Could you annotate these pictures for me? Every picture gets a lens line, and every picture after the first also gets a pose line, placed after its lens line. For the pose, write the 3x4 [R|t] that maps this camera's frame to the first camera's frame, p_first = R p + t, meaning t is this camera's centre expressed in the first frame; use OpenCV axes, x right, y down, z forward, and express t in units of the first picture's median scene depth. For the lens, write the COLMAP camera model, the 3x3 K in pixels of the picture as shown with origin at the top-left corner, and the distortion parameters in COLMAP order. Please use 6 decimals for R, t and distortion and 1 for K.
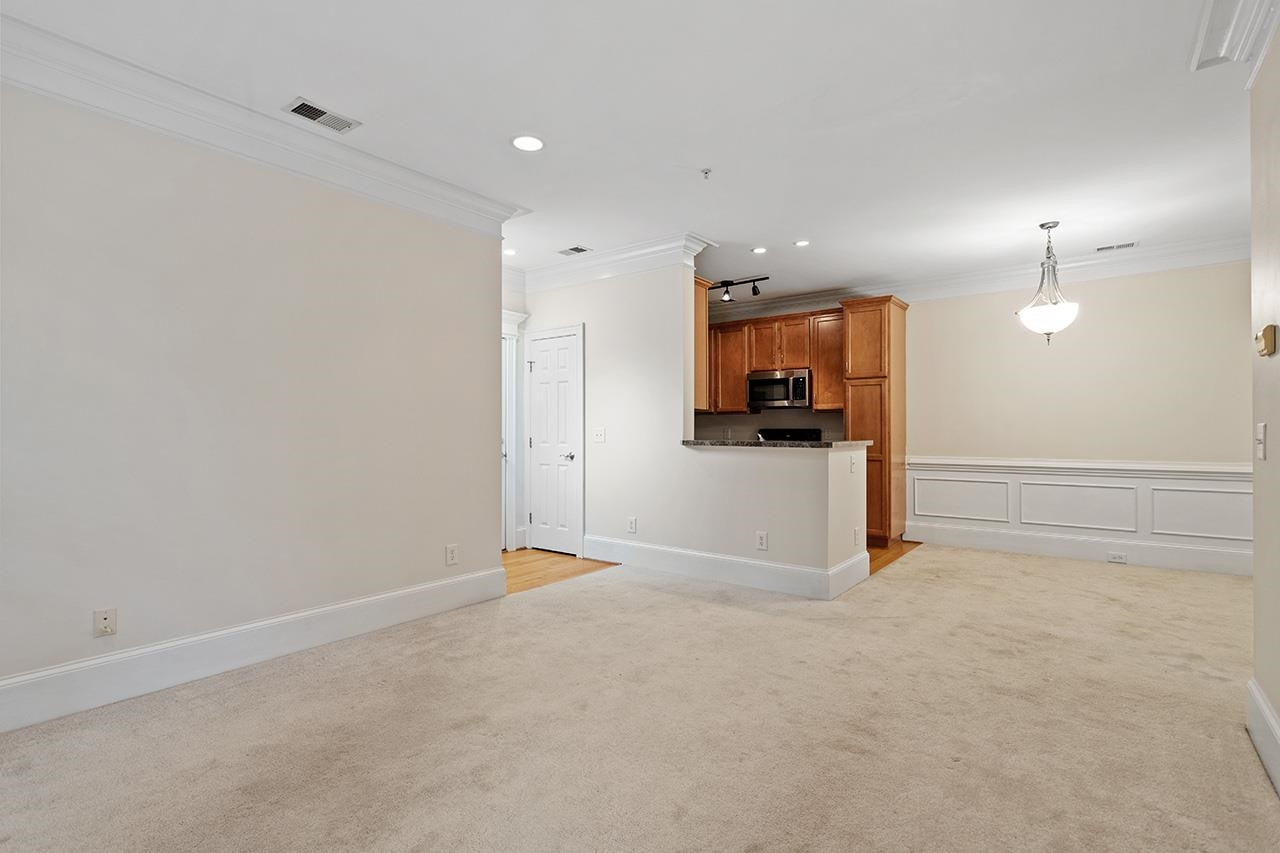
lens RADIAL K [[606.3, 0, 634.0], [0, 606.3, 428.8], [0, 0, 1]] dist [0.000810, 0.001221]
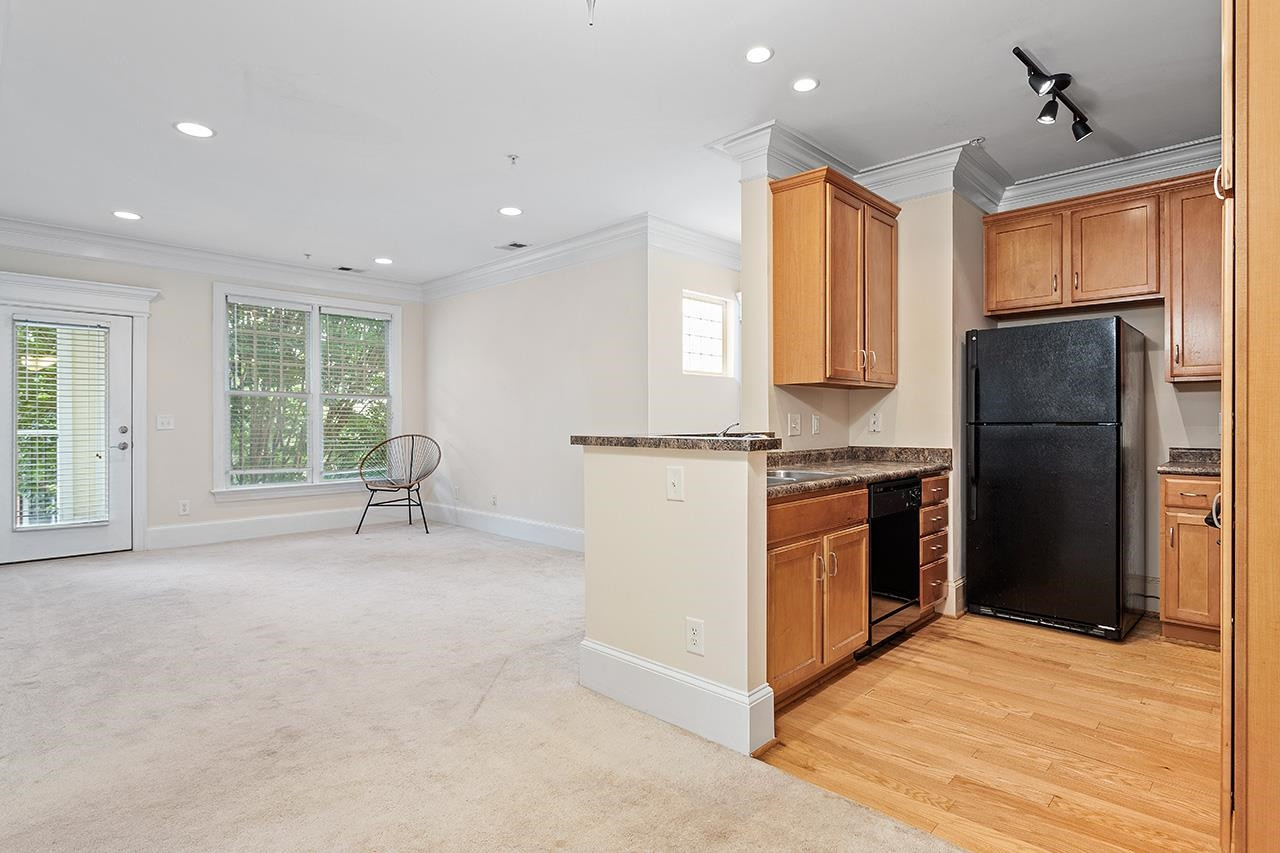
lens RADIAL K [[643.9, 0, 633.9], [0, 643.9, 421.3], [0, 0, 1]] dist [-0.007215, 0.001452]
pose [[-0.105588, 0.001719, -0.994409, 0.685012], [0.003952, 0.999991, 0.001309, 0.004252], [0.994402, -0.003792, -0.105594, 0.782369]]
